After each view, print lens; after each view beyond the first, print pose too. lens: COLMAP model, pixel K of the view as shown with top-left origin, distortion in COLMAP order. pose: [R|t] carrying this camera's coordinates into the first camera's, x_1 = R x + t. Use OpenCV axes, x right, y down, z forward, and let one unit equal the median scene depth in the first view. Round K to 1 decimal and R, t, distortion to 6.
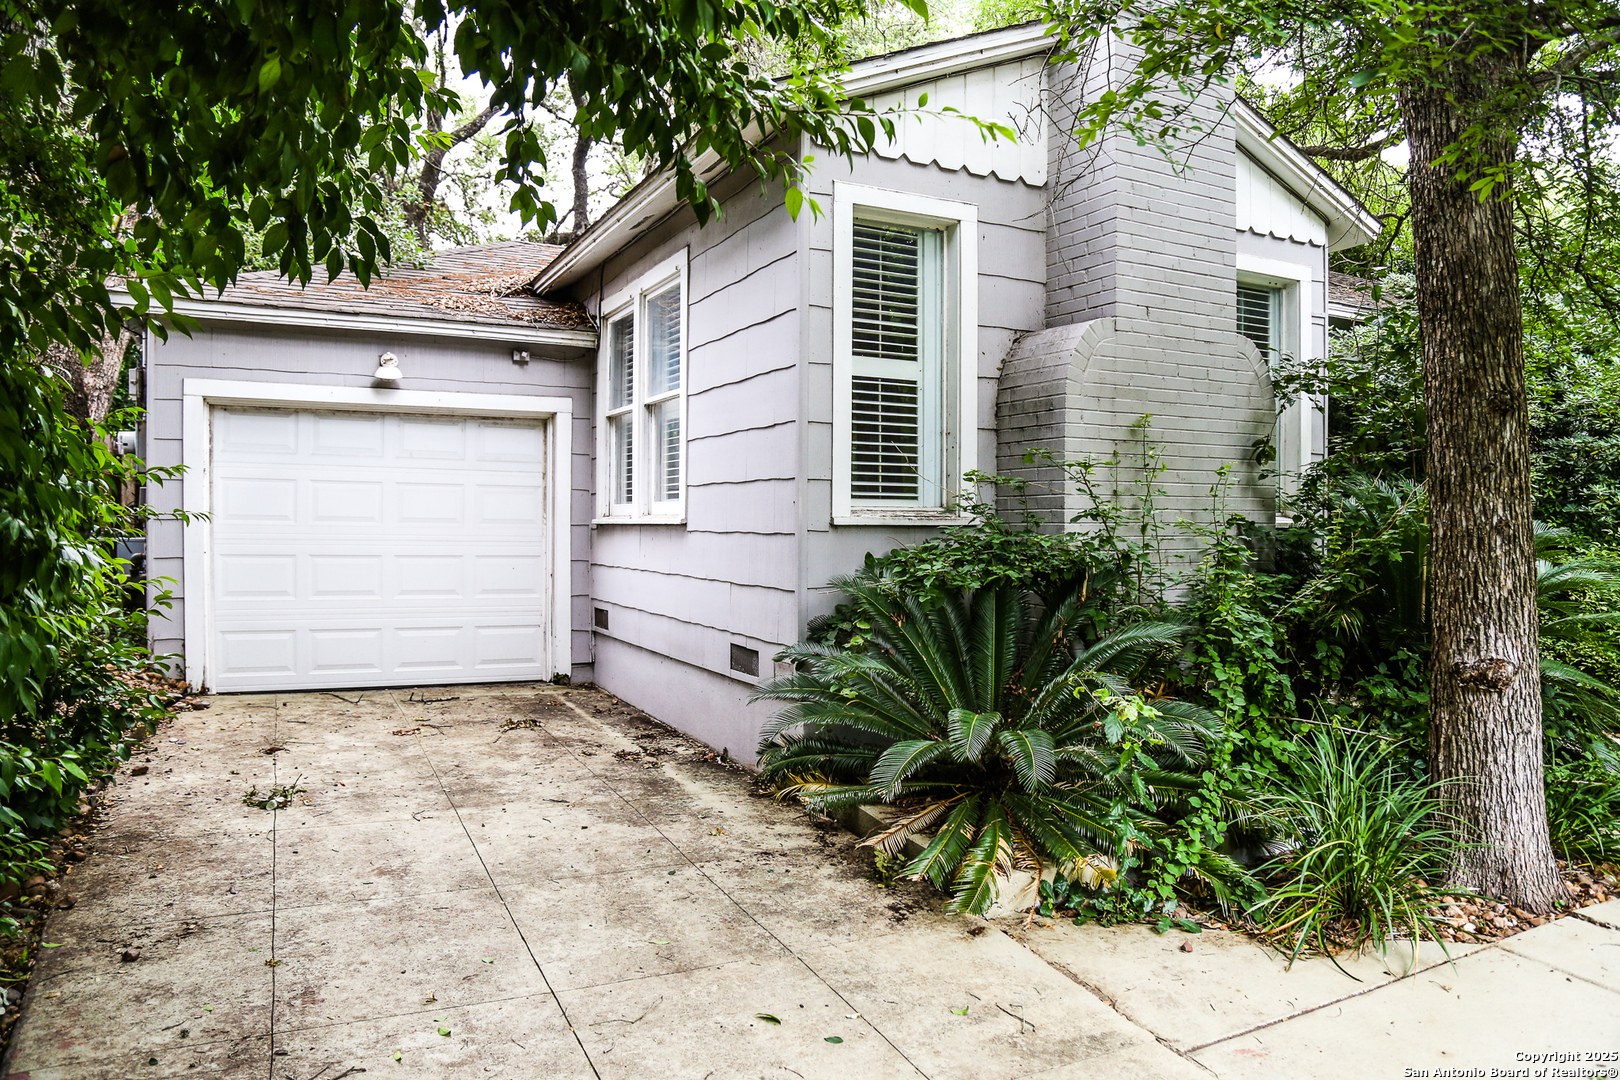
lens RADIAL K [[1097.2, 0, 810.0], [0, 1097.2, 540.0], [0, 0, 1]] dist [-0.120354, 0.061535]
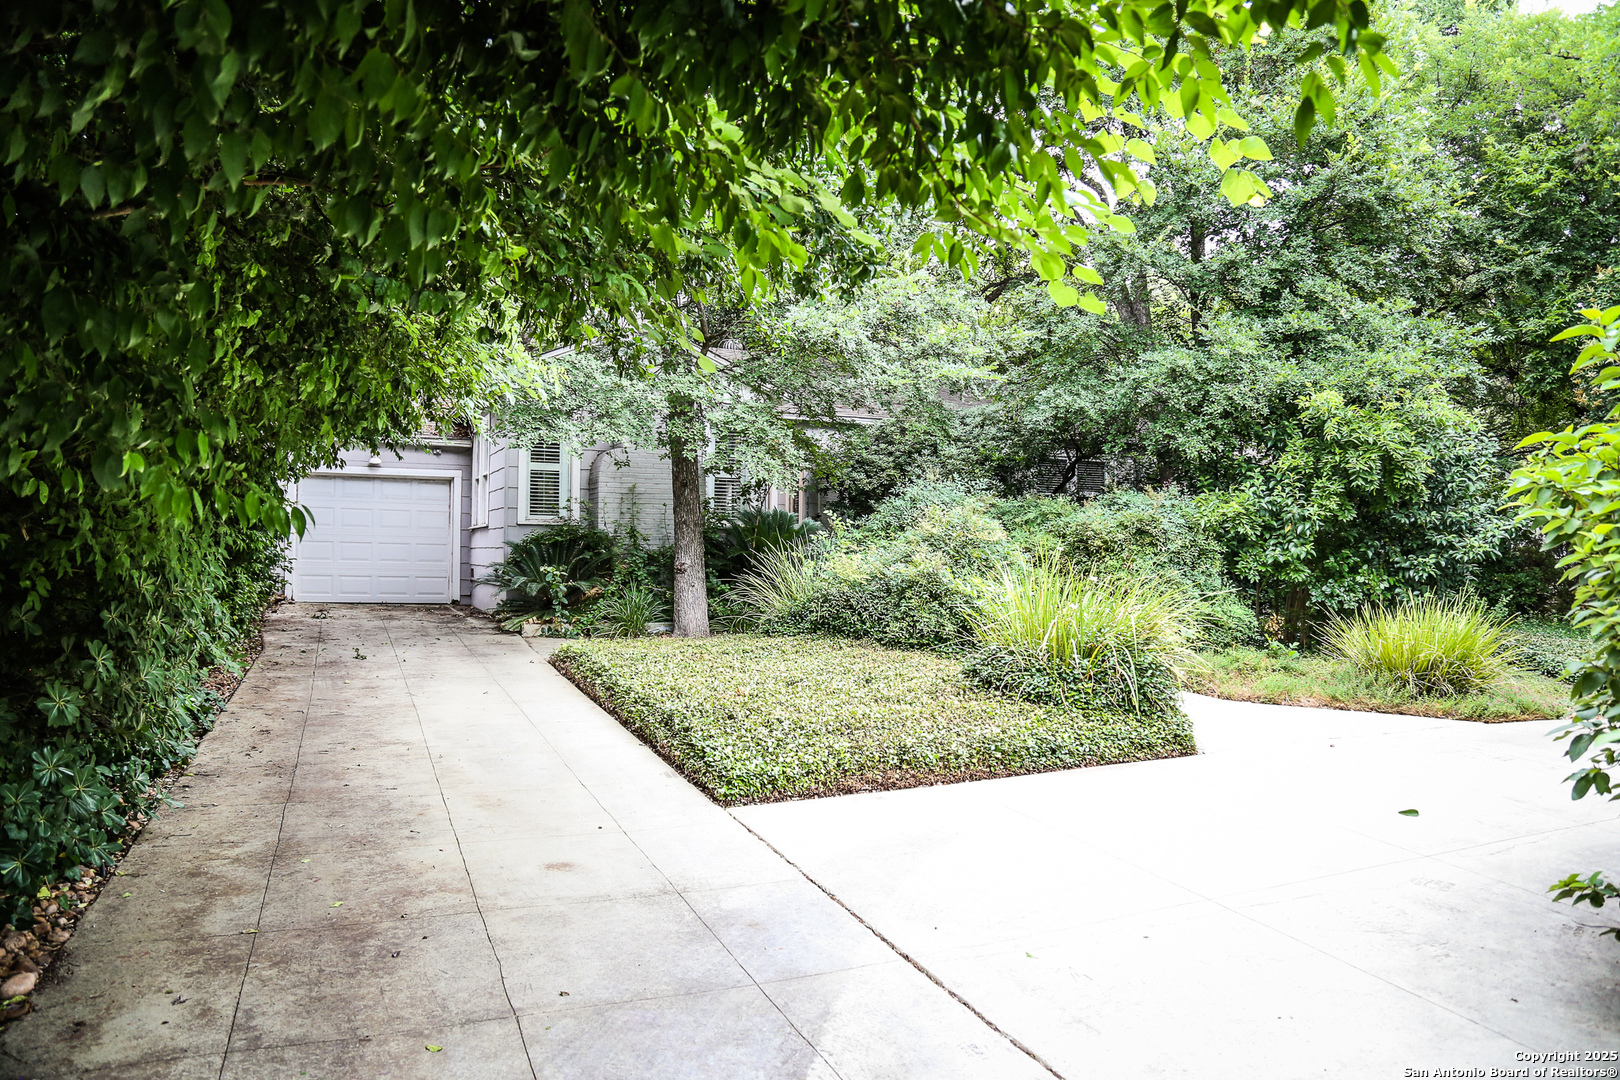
lens RADIAL K [[1097.2, 0, 810.0], [0, 1097.2, 540.0], [0, 0, 1]] dist [-0.120354, 0.061535]
pose [[0.999105, -0.007886, -0.041561, 0.711384], [0.007082, 0.999786, -0.019453, 0.066583], [0.041706, 0.019141, 0.998947, -1.402498]]
